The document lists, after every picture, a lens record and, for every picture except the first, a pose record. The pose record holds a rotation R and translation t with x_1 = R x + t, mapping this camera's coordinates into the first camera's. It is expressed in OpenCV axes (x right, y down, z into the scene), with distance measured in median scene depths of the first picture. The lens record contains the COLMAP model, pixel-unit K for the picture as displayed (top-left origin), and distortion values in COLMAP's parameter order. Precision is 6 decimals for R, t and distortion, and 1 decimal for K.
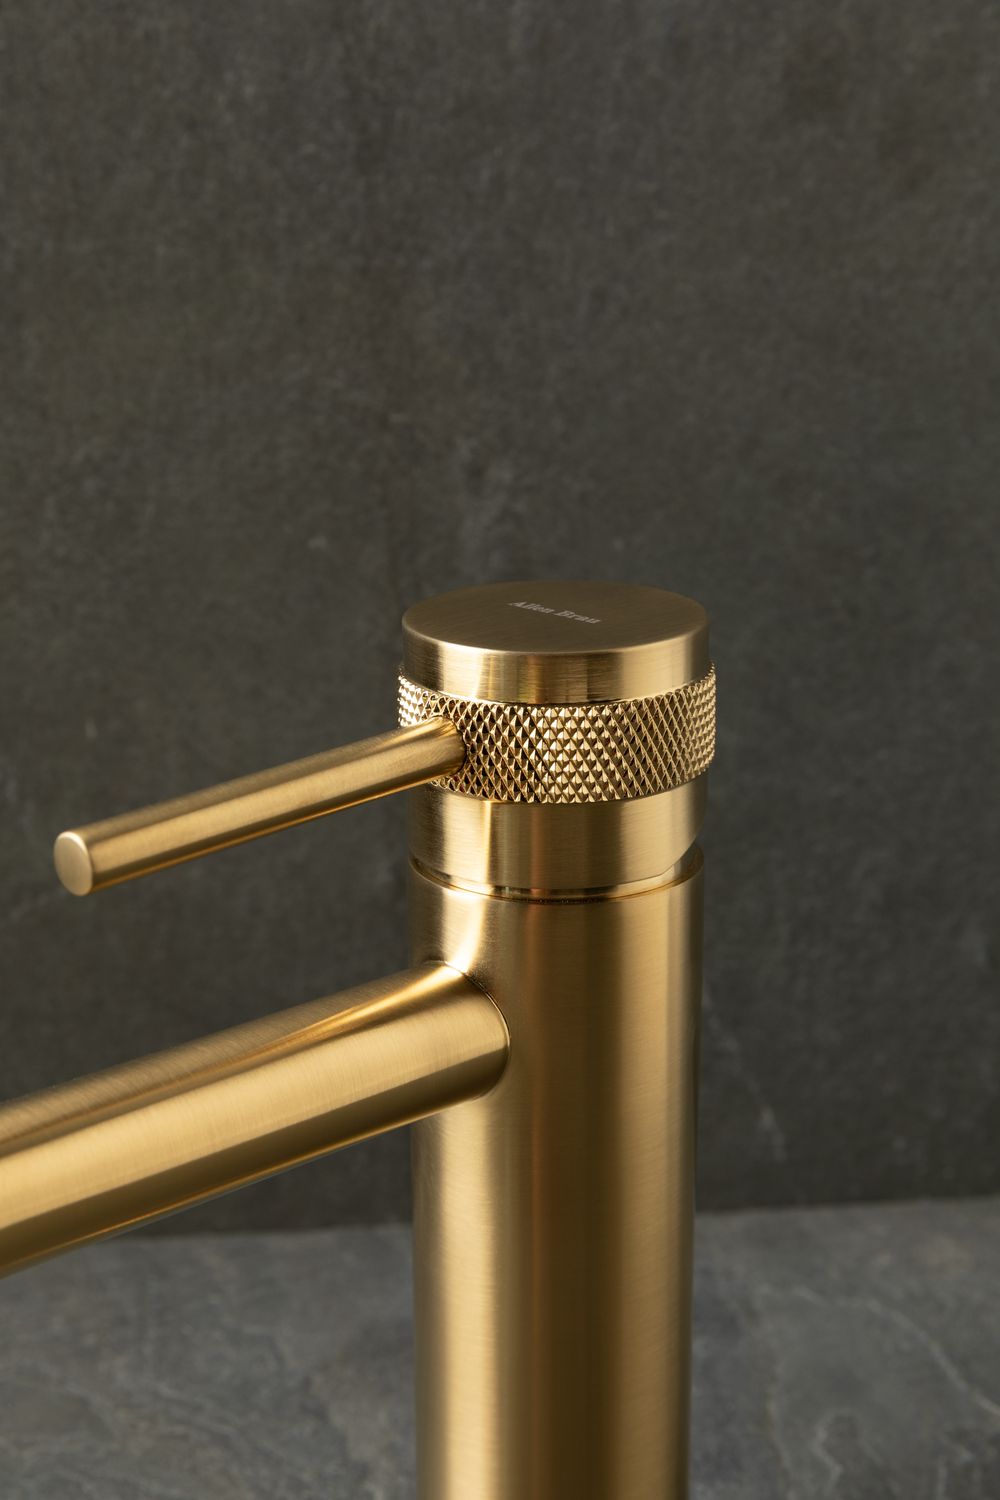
lens RADIAL K [[2539.6, 0, 496.3], [0, 2539.6, 729.4], [0, 0, 1]] dist [0.004331, 0.015905]
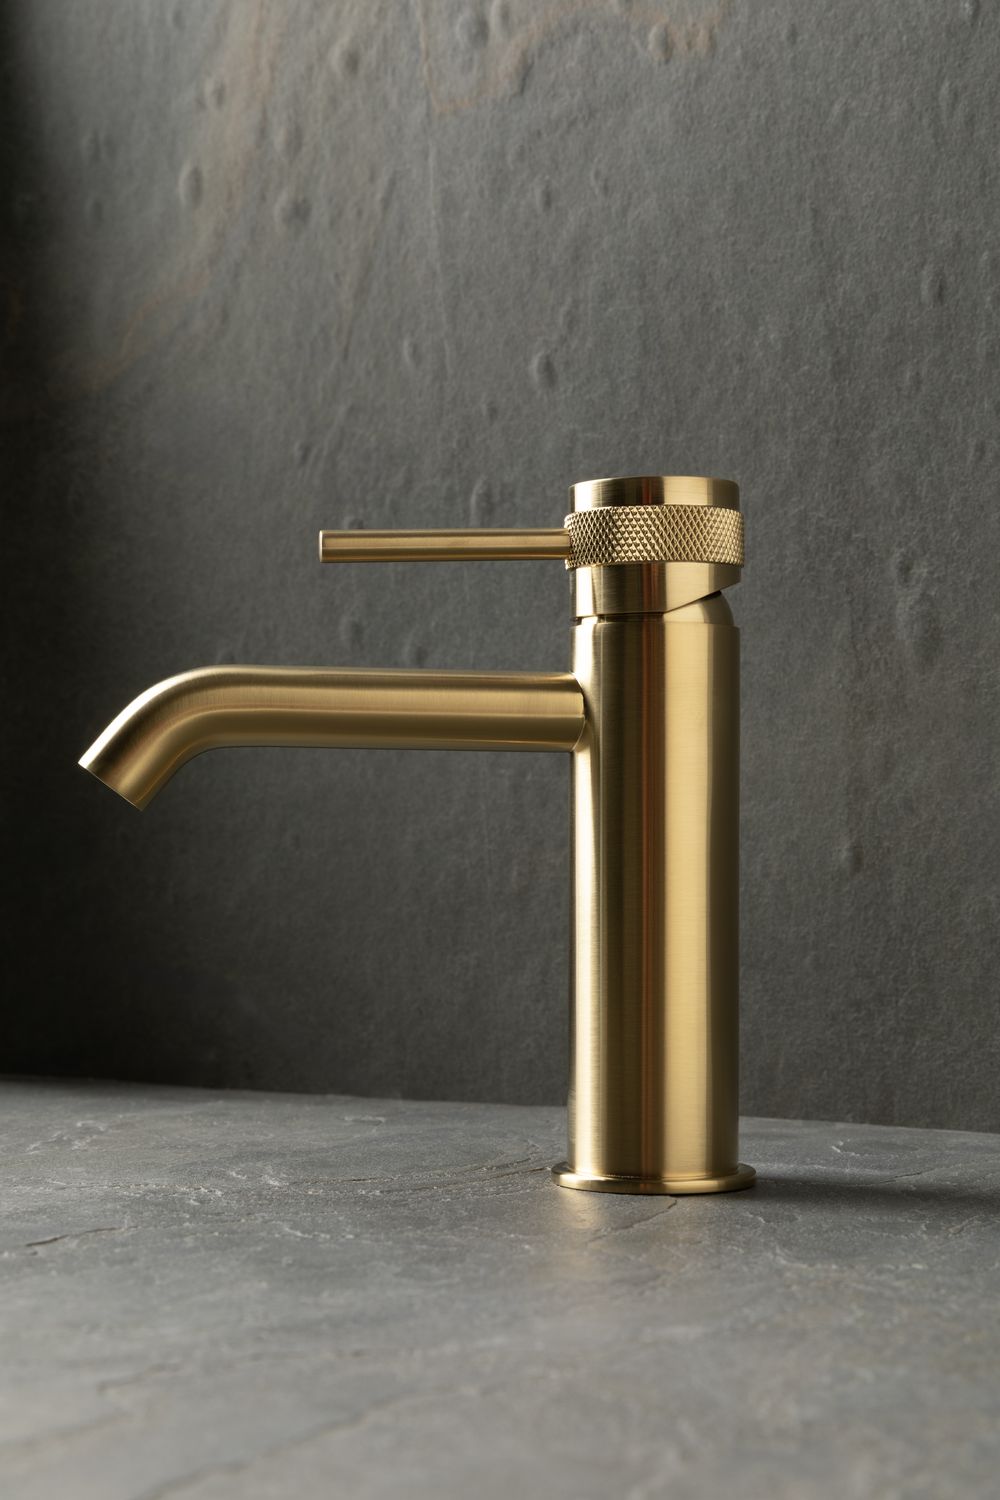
lens RADIAL K [[2686.3, 0, 465.0], [0, 2686.3, 725.4], [0, 0, 1]] dist [-0.021775, -0.154515]
pose [[0.791888, -0.020697, -0.610316, 0.777628], [-0.178840, 0.947746, -0.264185, 0.466659], [0.583892, 0.318354, 0.746807, -0.317086]]
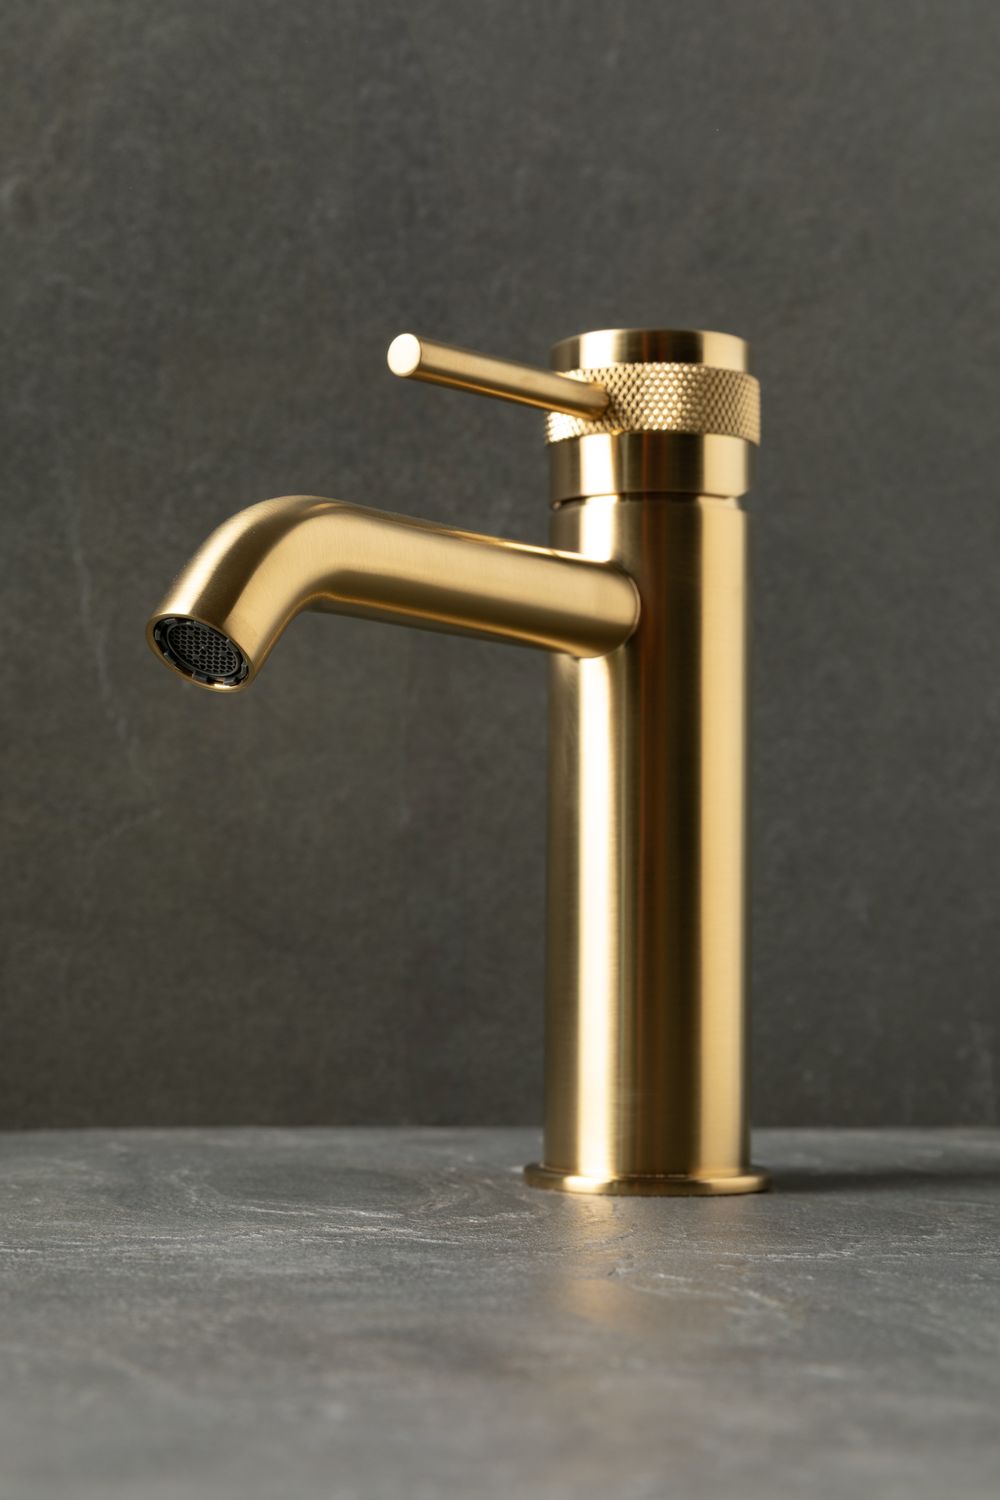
lens RADIAL K [[2597.4, 0, 500.0], [0, 2597.4, 750.0], [0, 0, 1]] dist [-0.016899, 0.048271]
pose [[0.989318, 0.023912, 0.143795, -0.200183], [0.027630, 0.937811, -0.346045, 0.512745], [-0.143128, 0.346322, 0.927133, -0.231968]]
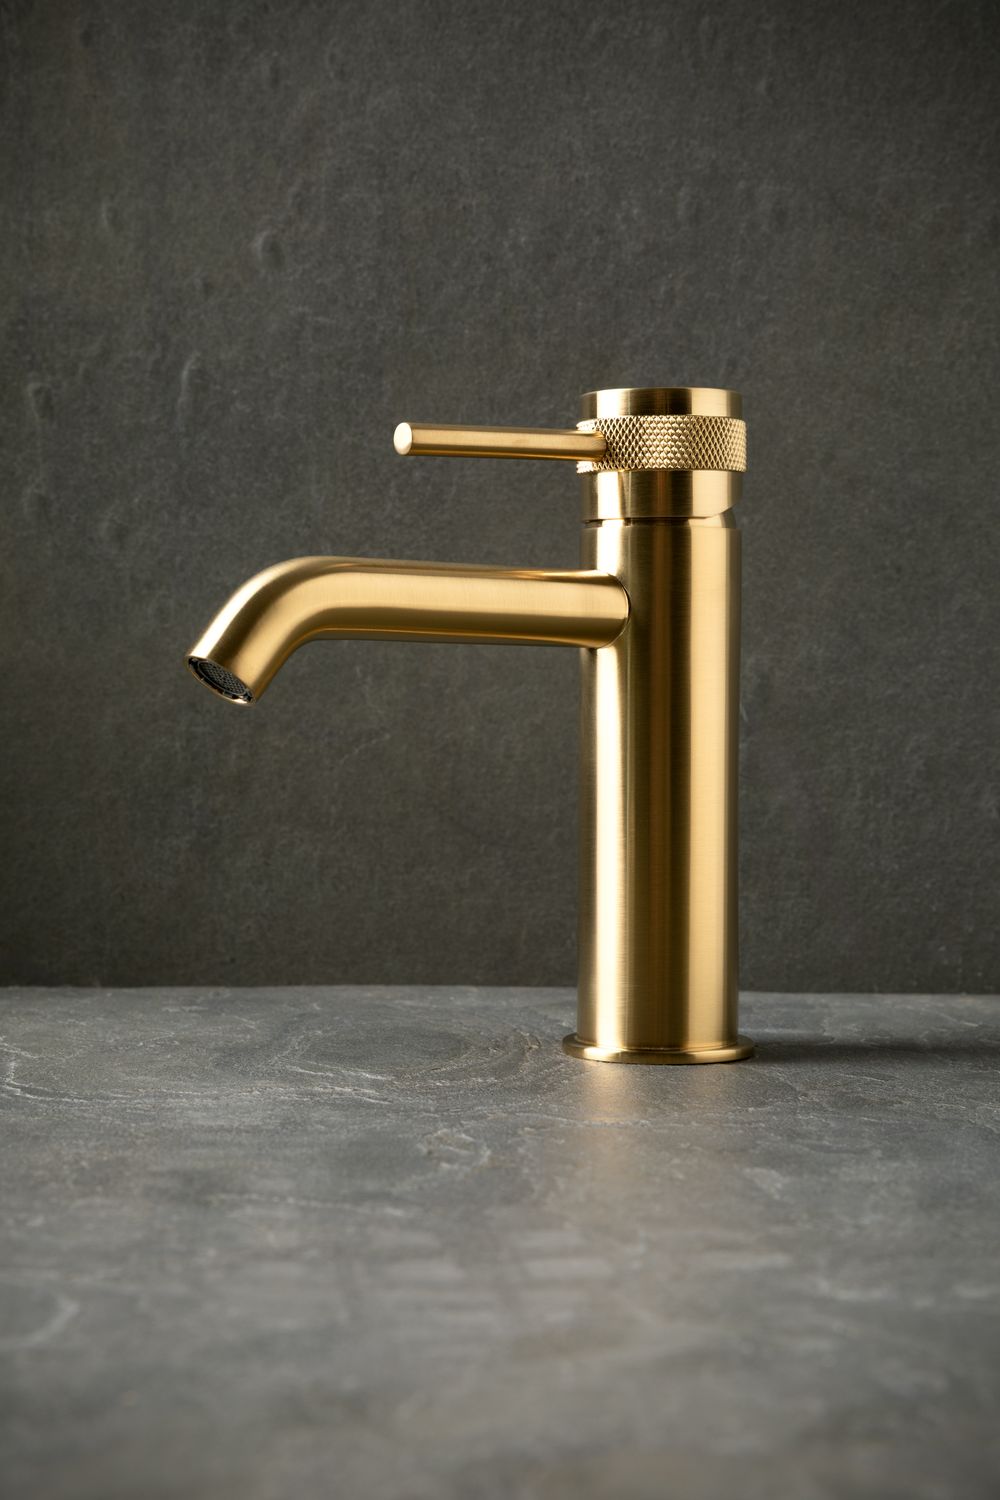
lens RADIAL K [[2686.3, 0, 465.0], [0, 2686.3, 725.4], [0, 0, 1]] dist [-0.021775, -0.154515]
pose [[0.990137, 0.009863, -0.139753, 0.115818], [-0.047243, 0.962600, -0.266776, 0.529884], [0.131895, 0.270747, 0.953572, -0.613461]]
